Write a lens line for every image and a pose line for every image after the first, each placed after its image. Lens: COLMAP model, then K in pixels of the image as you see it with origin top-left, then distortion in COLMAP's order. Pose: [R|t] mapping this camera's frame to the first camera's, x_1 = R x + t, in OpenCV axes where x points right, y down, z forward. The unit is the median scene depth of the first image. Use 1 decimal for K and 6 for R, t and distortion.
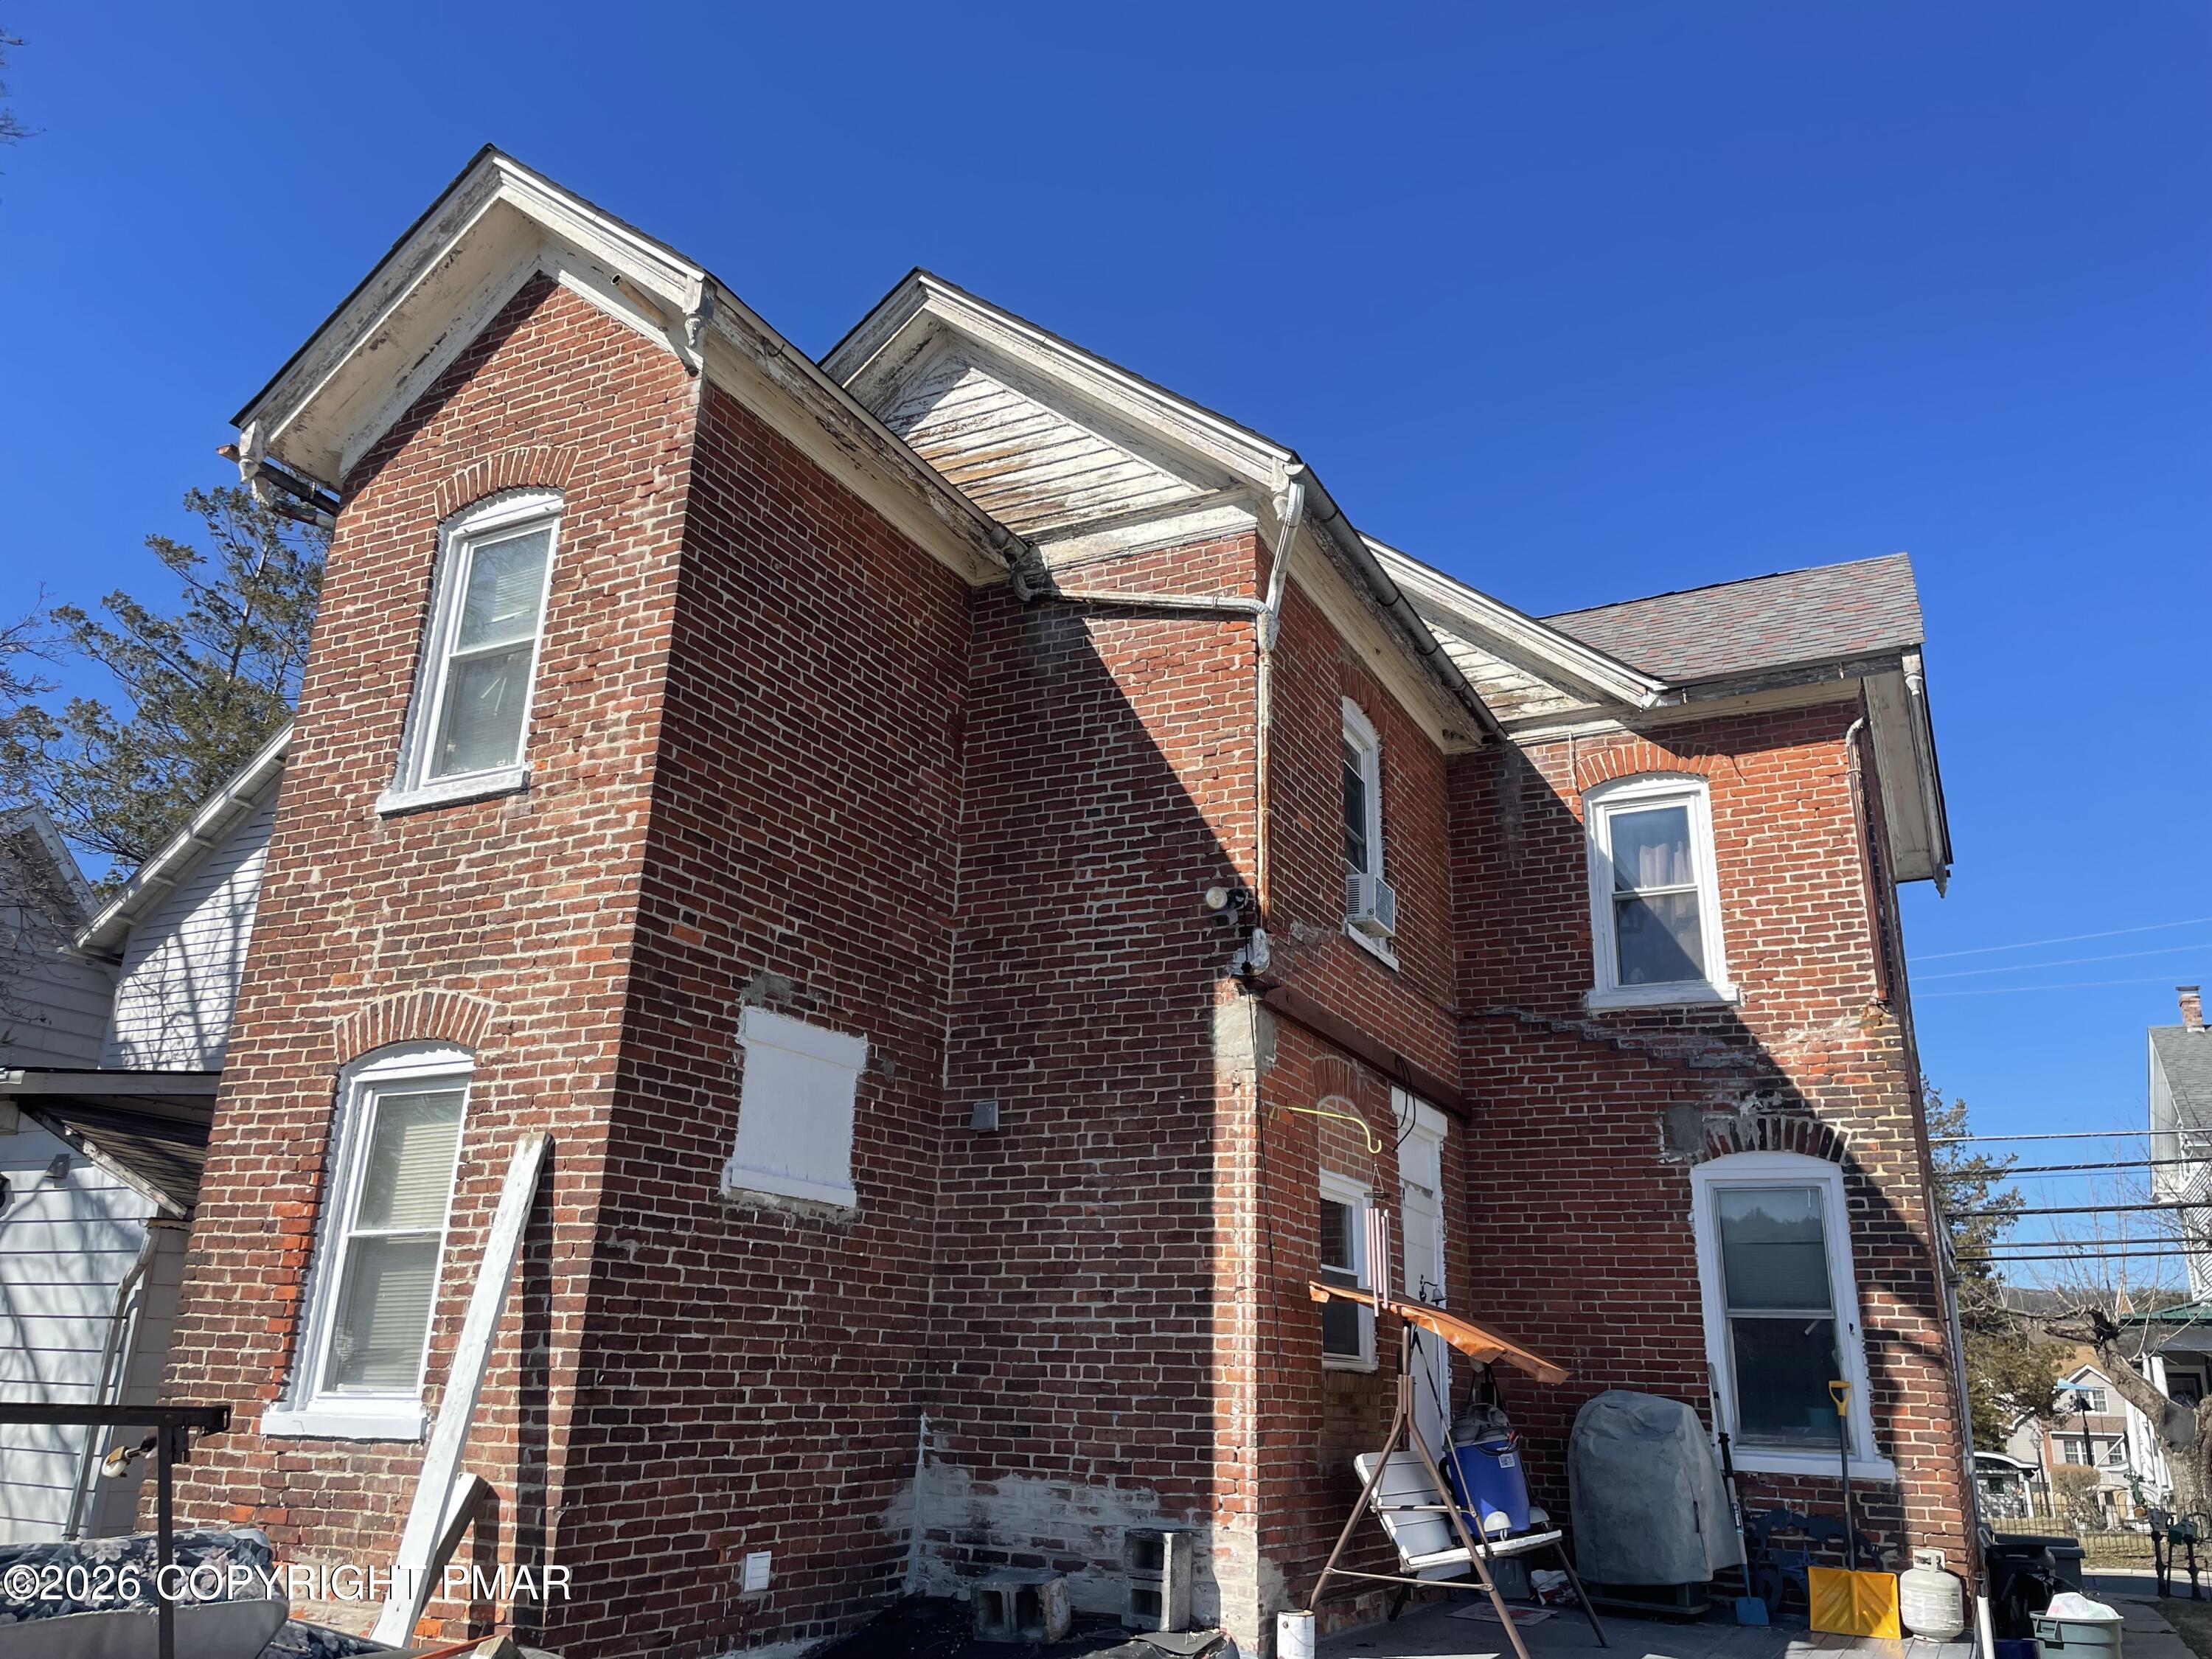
lens RADIAL K [[1658.8, 0, 1122.2], [0, 1658.8, 817.8], [0, 0, 1]] dist [0.027075, -0.030331]
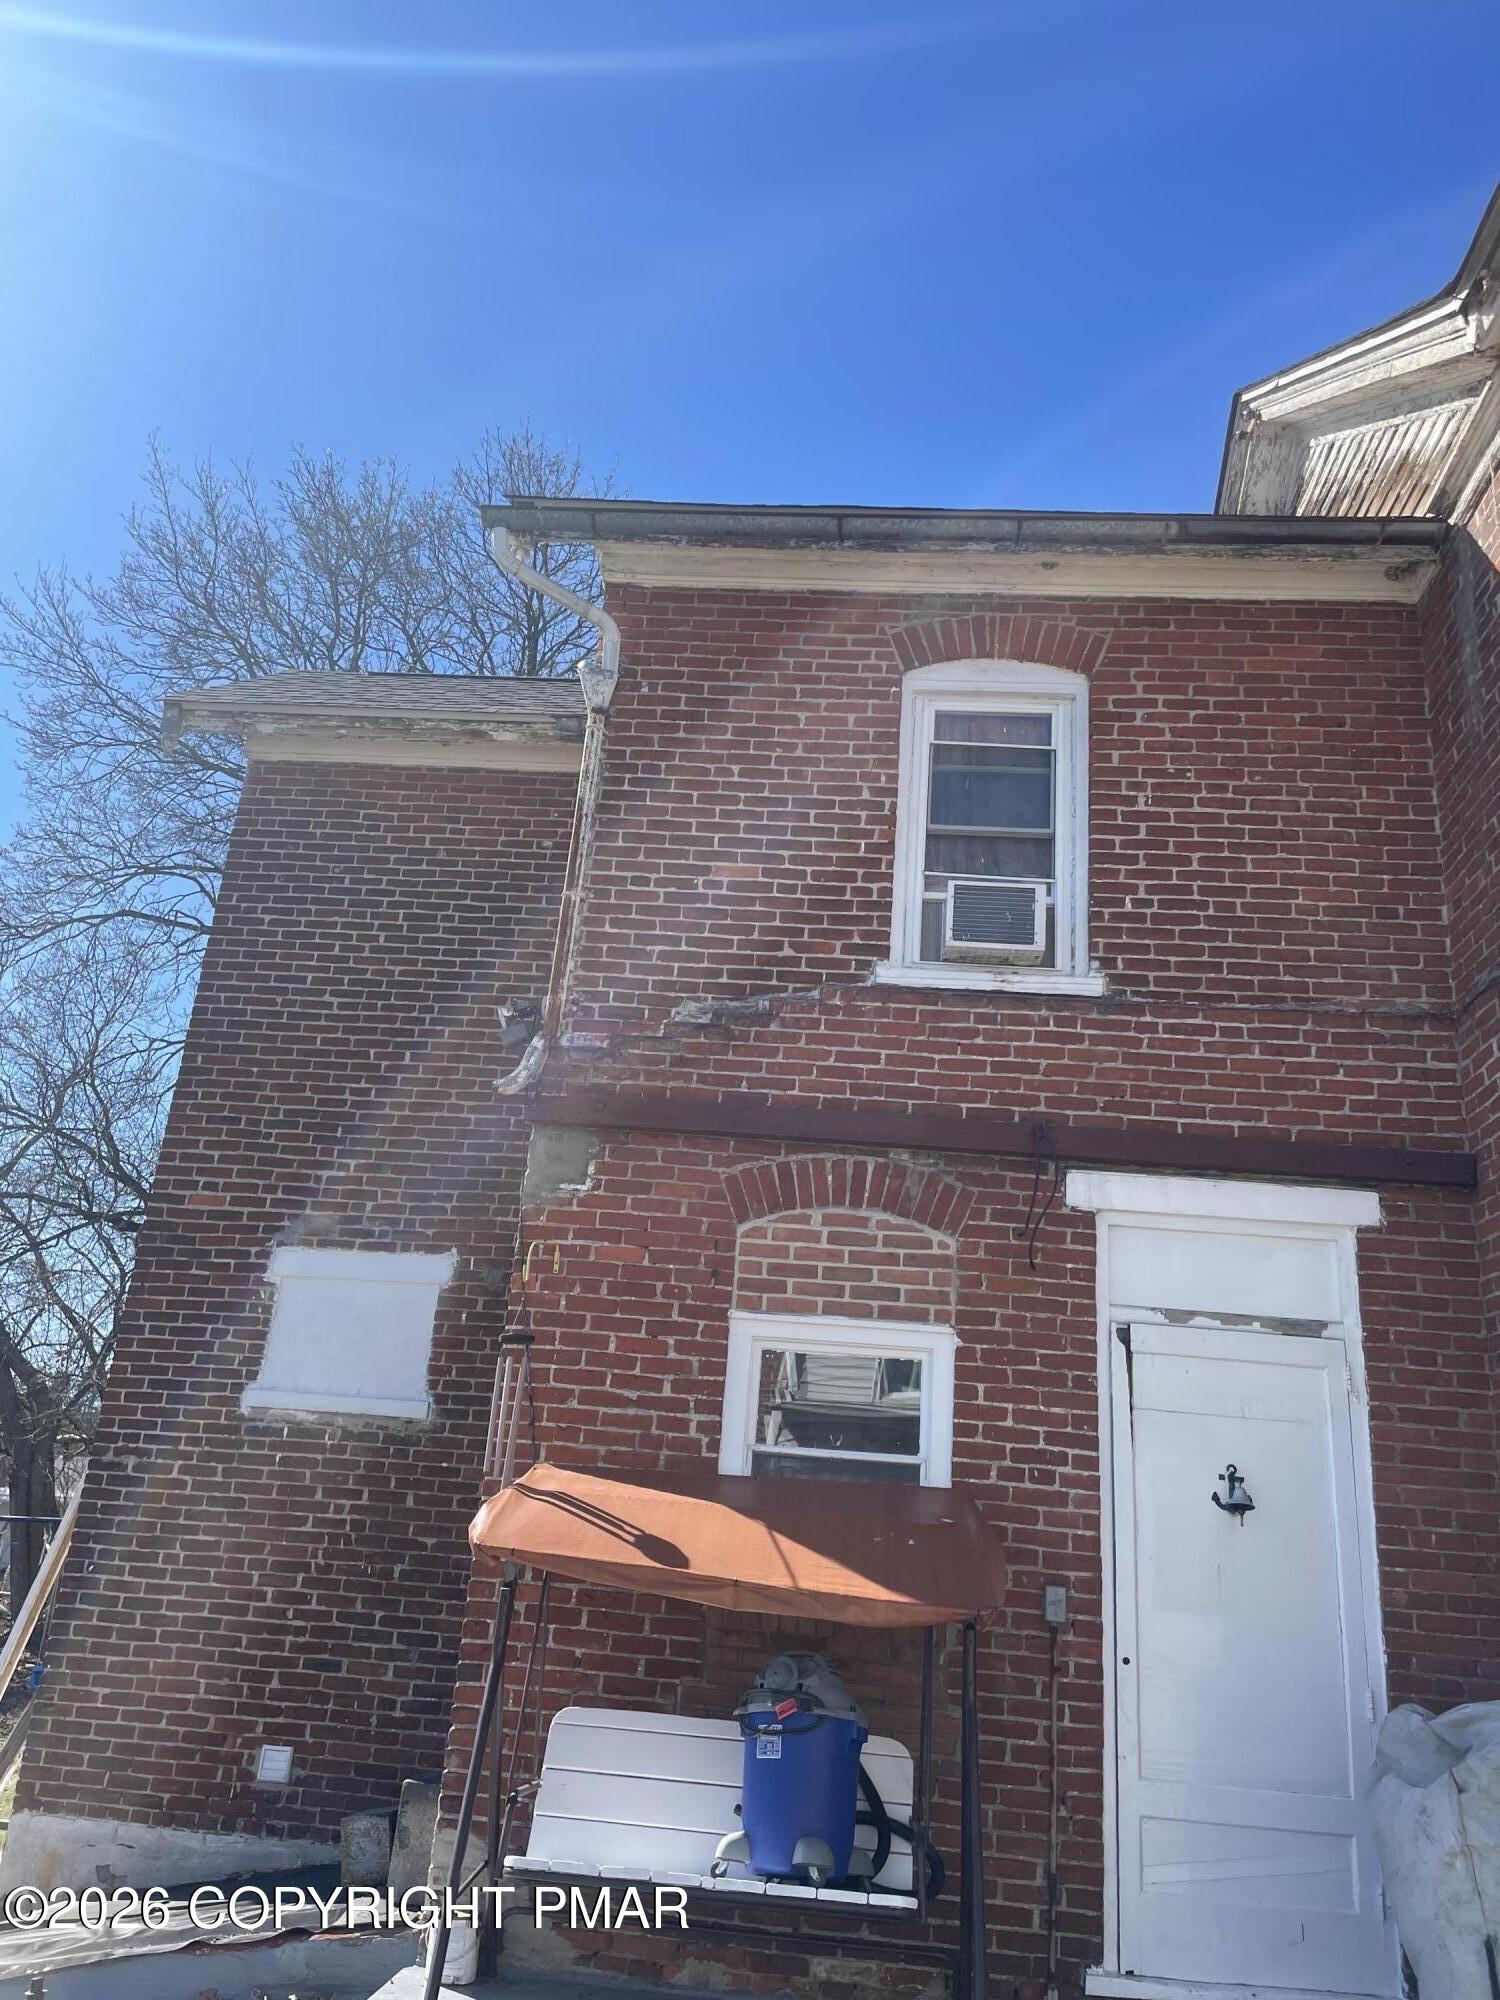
lens RADIAL K [[1499.8, 0, 755.3], [0, 1499.8, 1011.5], [0, 0, 1]] dist [0.027075, -0.030331]
pose [[0.397456, -0.322447, -0.859102, 0.854639], [0.234034, 0.940886, -0.244870, 0.293549], [0.887275, -0.103734, 0.449424, 0.850273]]
